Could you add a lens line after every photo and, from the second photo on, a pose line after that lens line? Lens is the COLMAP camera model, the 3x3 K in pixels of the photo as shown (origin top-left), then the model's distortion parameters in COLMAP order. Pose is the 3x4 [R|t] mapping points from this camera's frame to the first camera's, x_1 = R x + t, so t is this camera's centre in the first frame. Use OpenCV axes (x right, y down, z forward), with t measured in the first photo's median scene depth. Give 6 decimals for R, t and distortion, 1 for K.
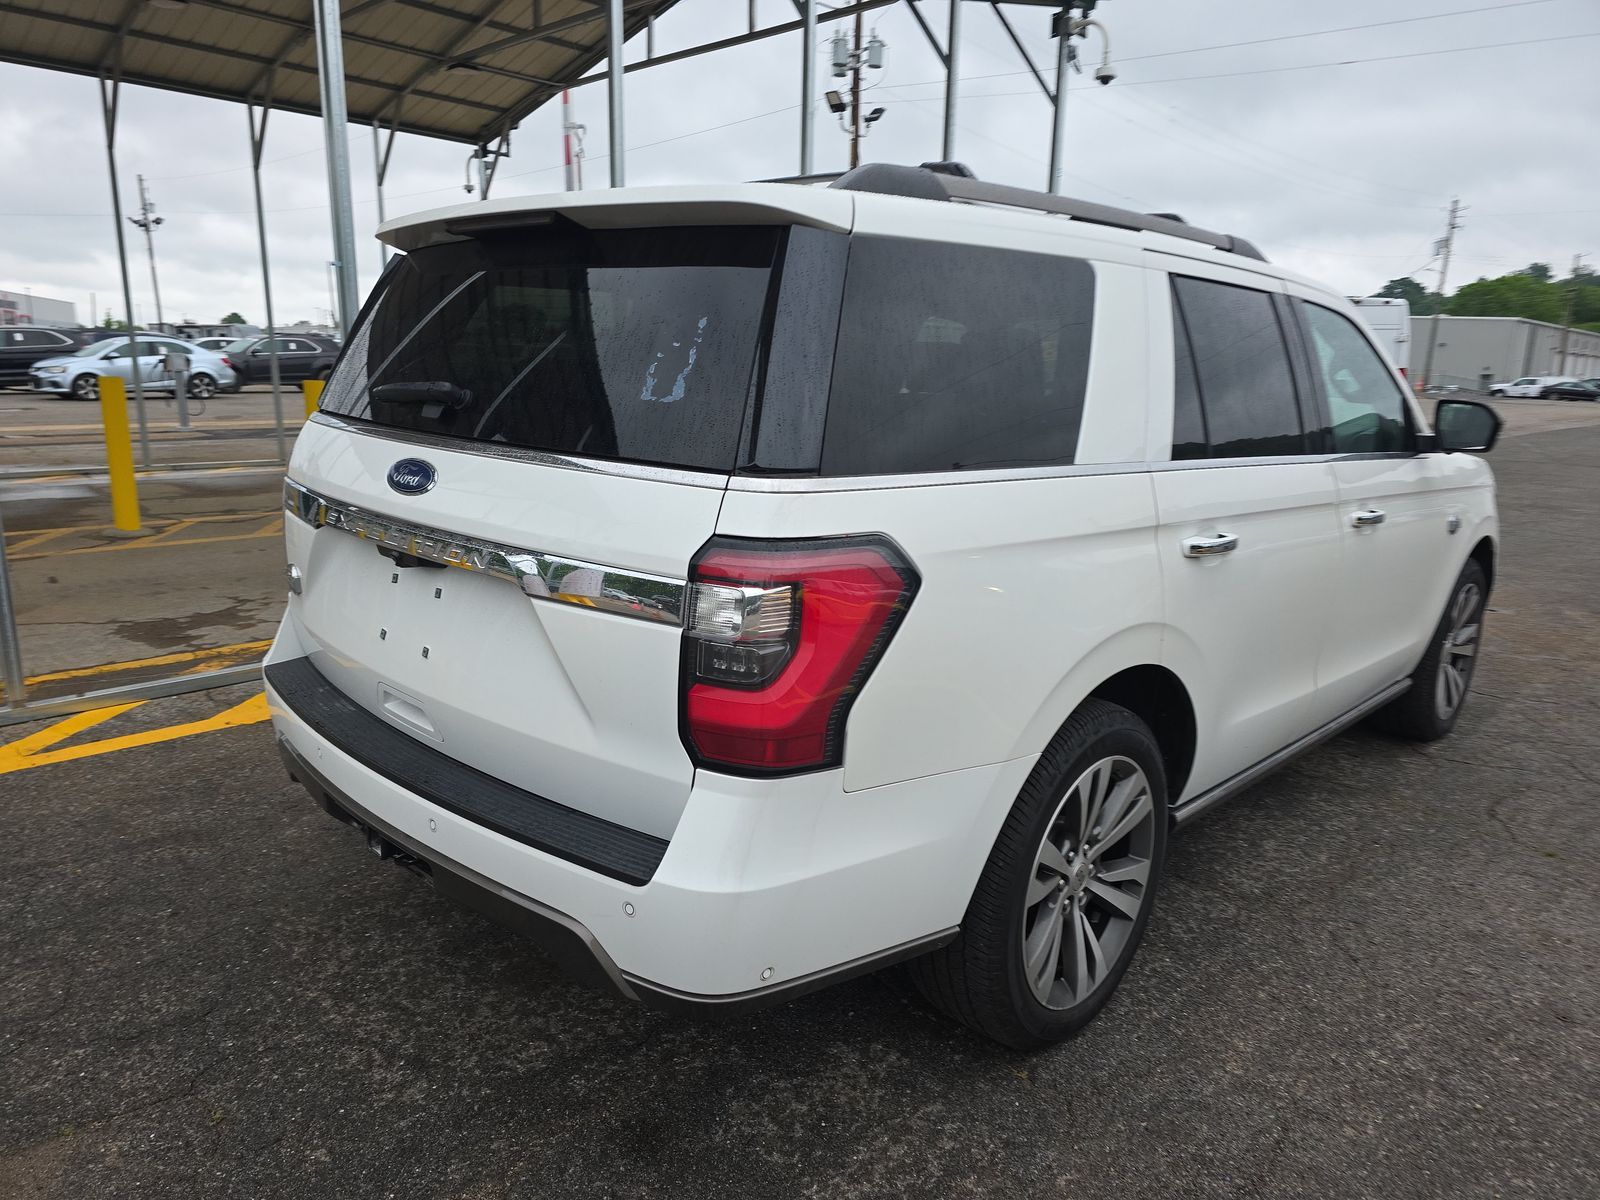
lens RADIAL K [[1085.5, 0, 795.3], [0, 1085.5, 598.8], [0, 0, 1]] dist [0.027923, -0.016685]
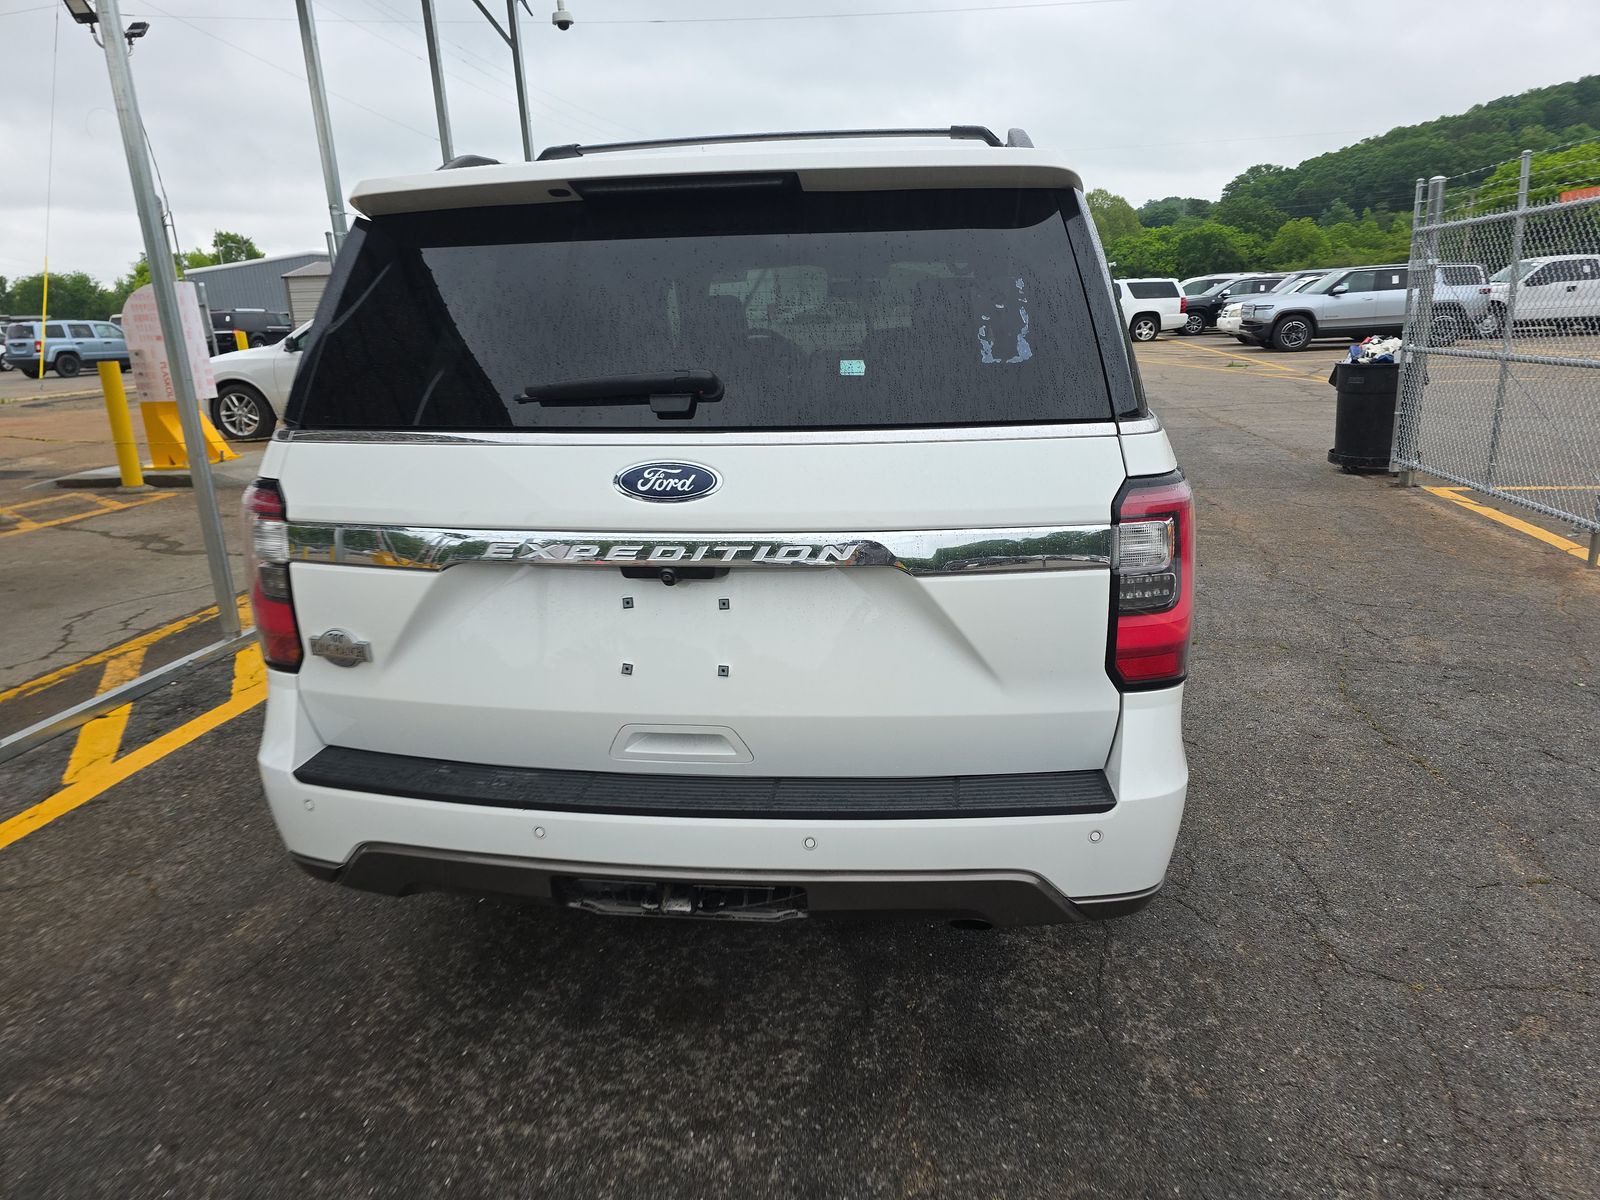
lens RADIAL K [[1085.5, 0, 804.5], [0, 1085.5, 604.7], [0, 0, 1]] dist [0.027923, -0.016685]
pose [[0.804417, -0.211655, 0.555081, -0.796057], [0.183316, 0.977218, 0.106958, -0.091059], [-0.565073, 0.015716, 0.824891, 0.231911]]
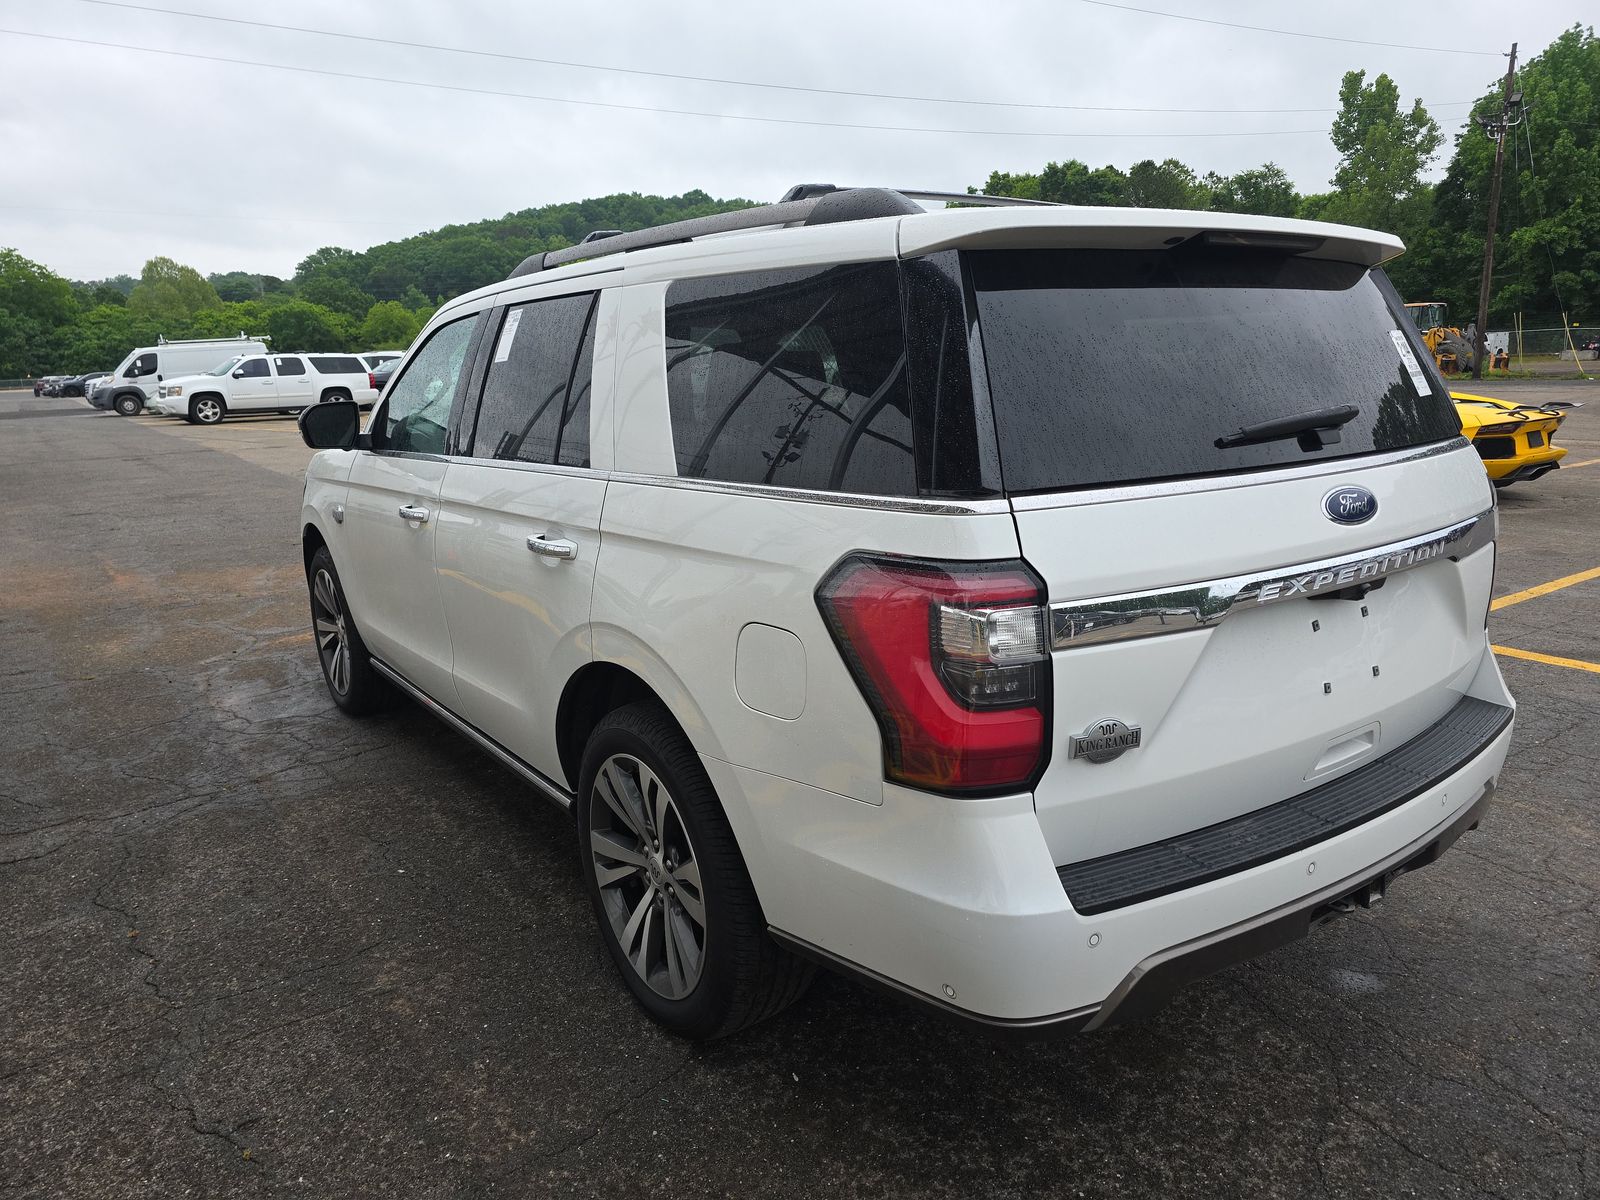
lens RADIAL K [[1085.5, 0, 794.4], [0, 1085.5, 607.3], [0, 0, 1]] dist [0.027923, -0.016685]
pose [[0.165737, -0.256161, 0.952320, -1.411496], [0.243154, 0.946476, 0.212272, -0.361215], [-0.955724, 0.196379, 0.219153, 1.321947]]
